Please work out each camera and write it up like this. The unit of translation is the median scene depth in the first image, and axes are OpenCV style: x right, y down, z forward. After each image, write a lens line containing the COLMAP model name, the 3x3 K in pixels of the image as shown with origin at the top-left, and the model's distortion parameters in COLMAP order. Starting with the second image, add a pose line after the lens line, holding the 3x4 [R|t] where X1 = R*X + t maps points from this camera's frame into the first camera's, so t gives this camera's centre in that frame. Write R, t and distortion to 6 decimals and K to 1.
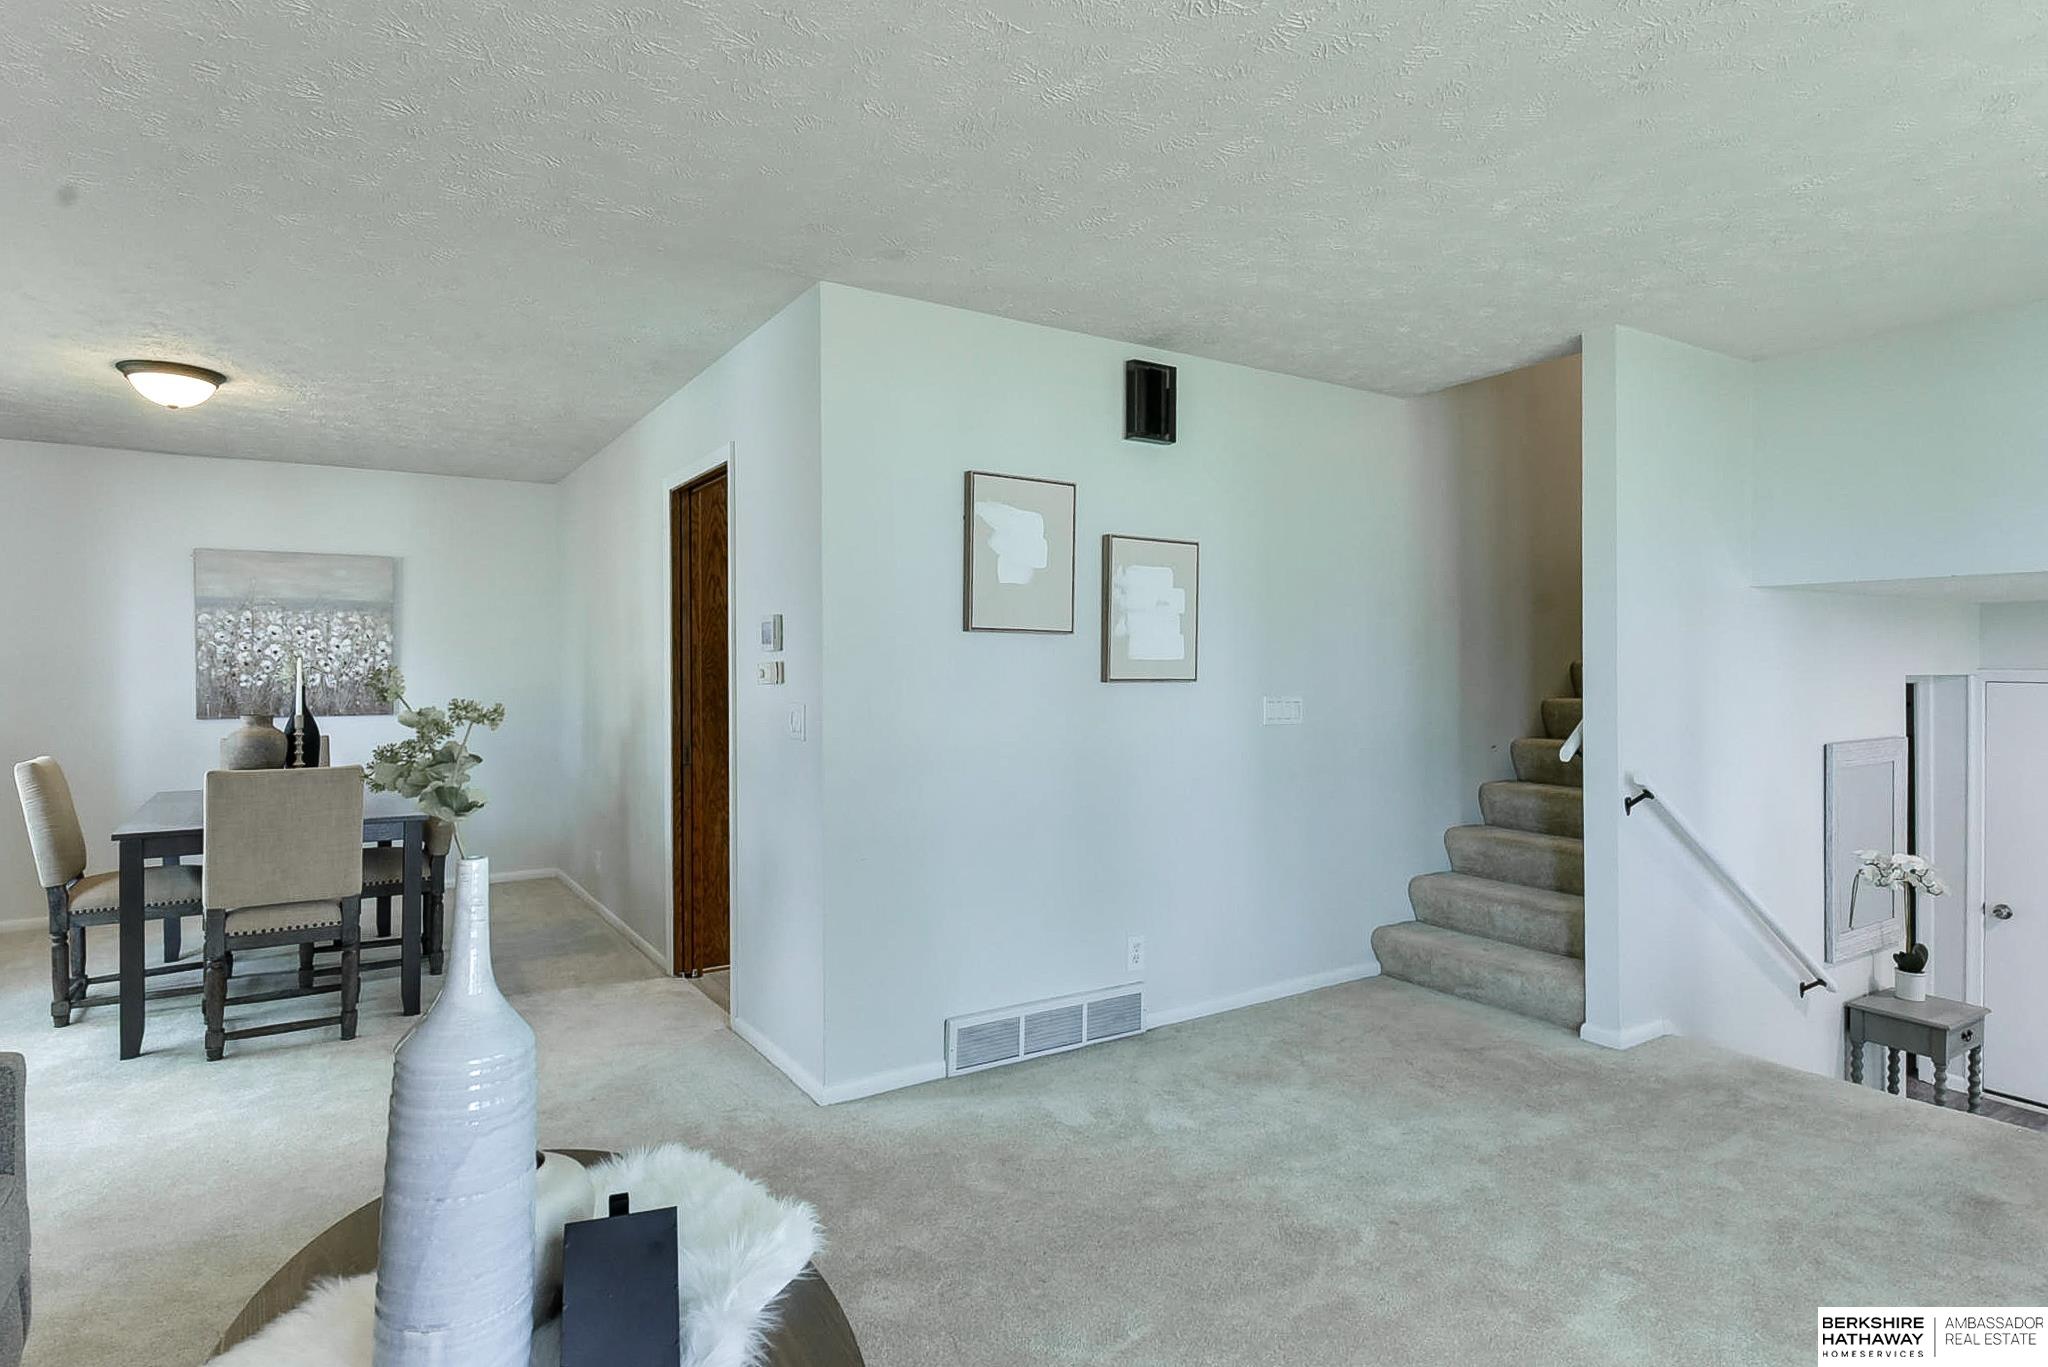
lens RADIAL K [[1088.6, 0, 1018.6], [0, 1088.6, 676.1], [0, 0, 1]] dist [0.001255, -0.001523]
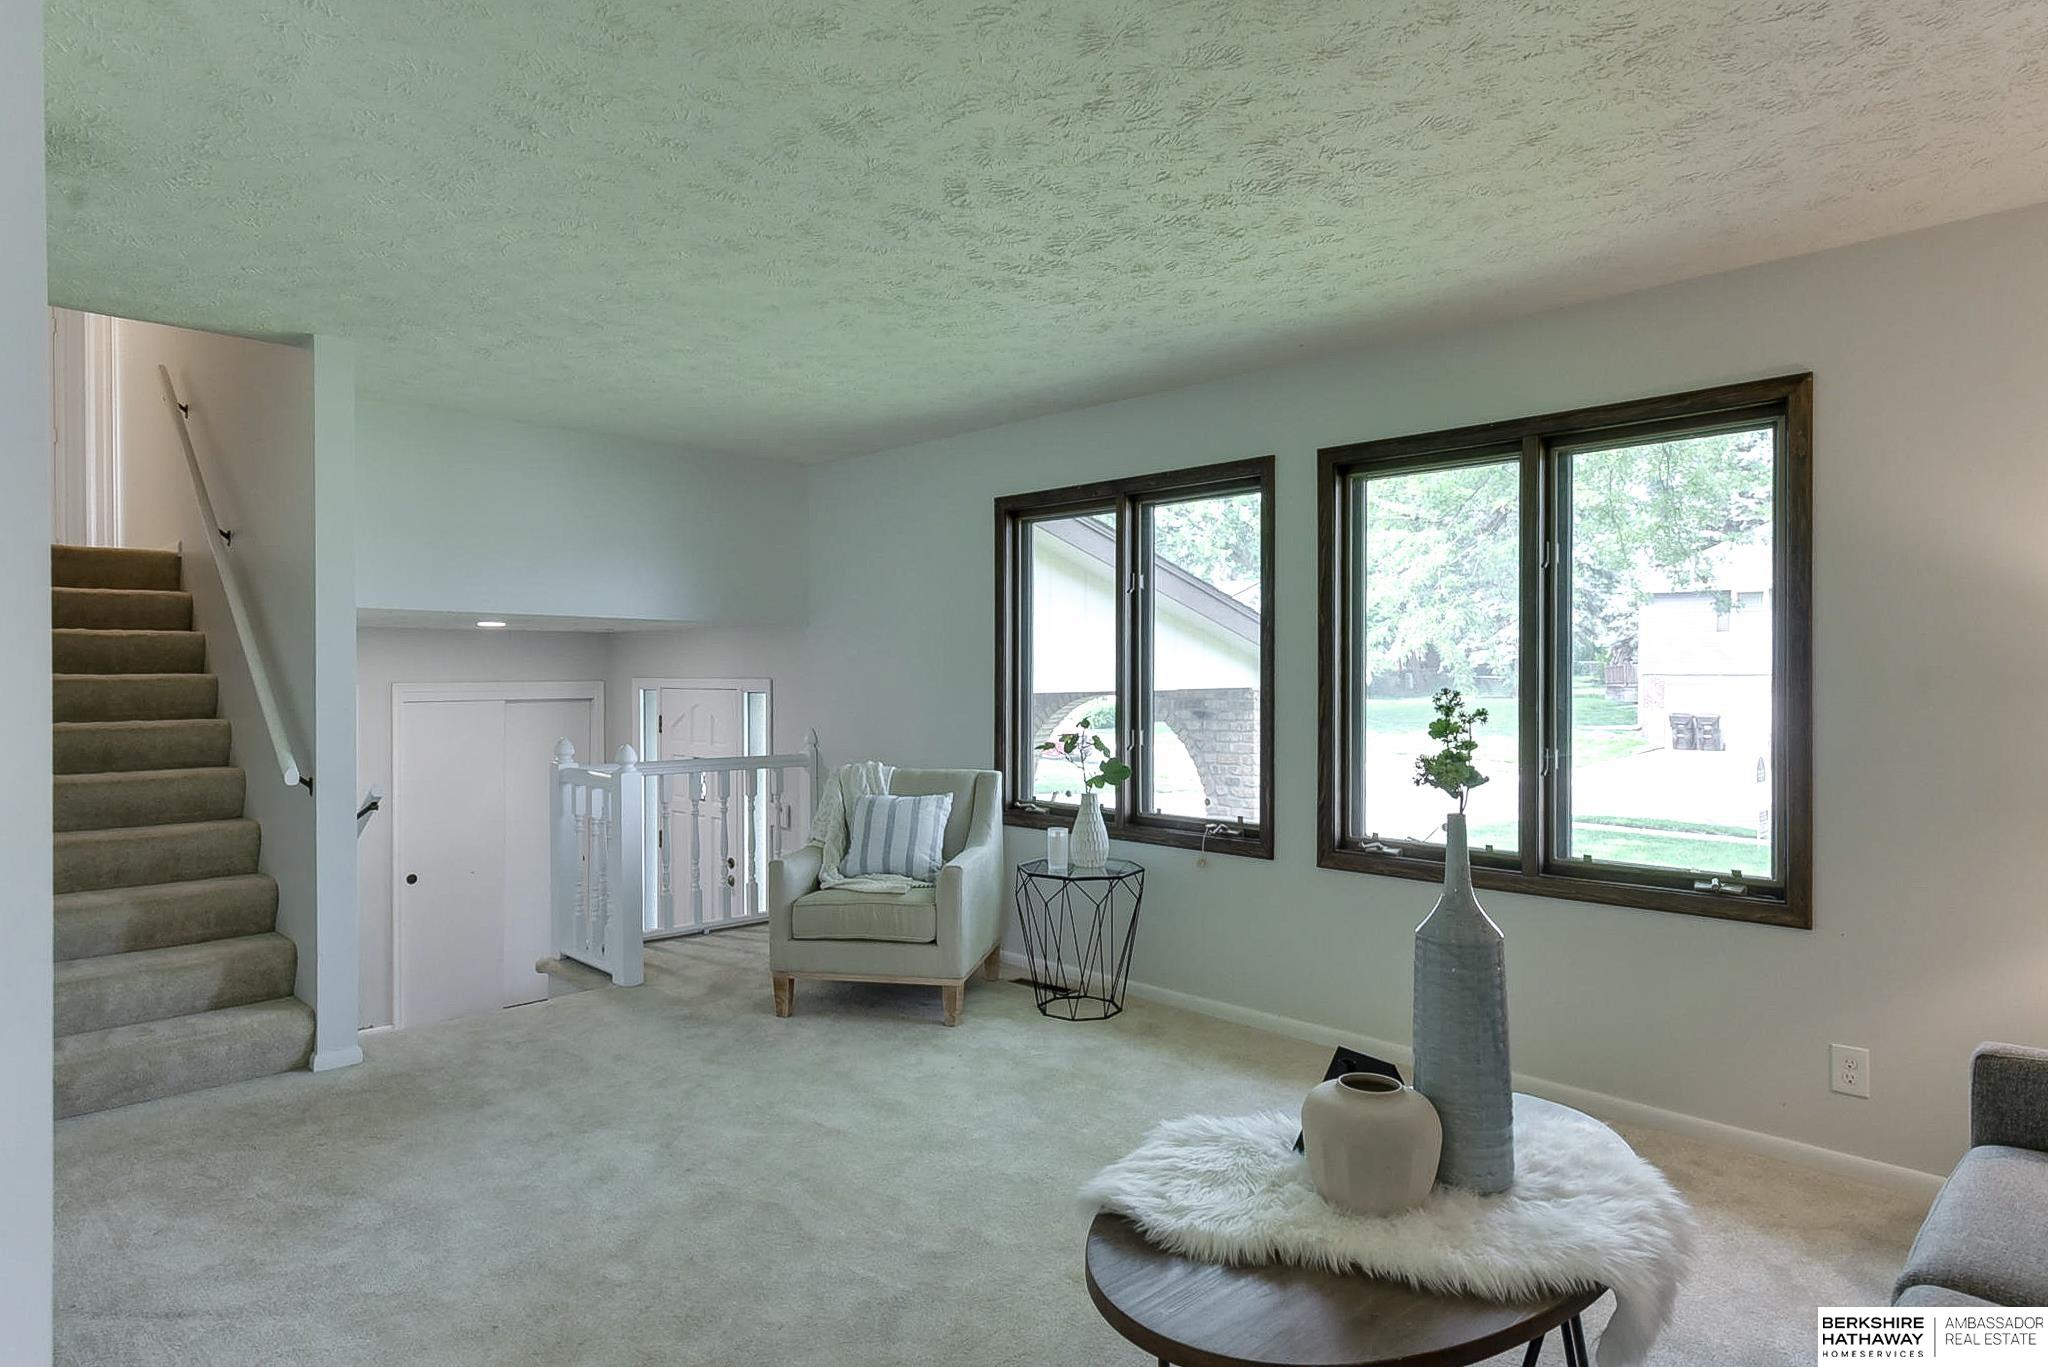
lens RADIAL K [[1128.1, 0, 1018.5], [0, 1128.1, 683.8], [0, 0, 1]] dist [0.012299, -0.004036]
pose [[-0.190160, -0.007915, 0.981721, -0.739547], [0.003876, 0.999954, 0.008813, -0.025248], [-0.981745, 0.005481, -0.190120, 0.709990]]
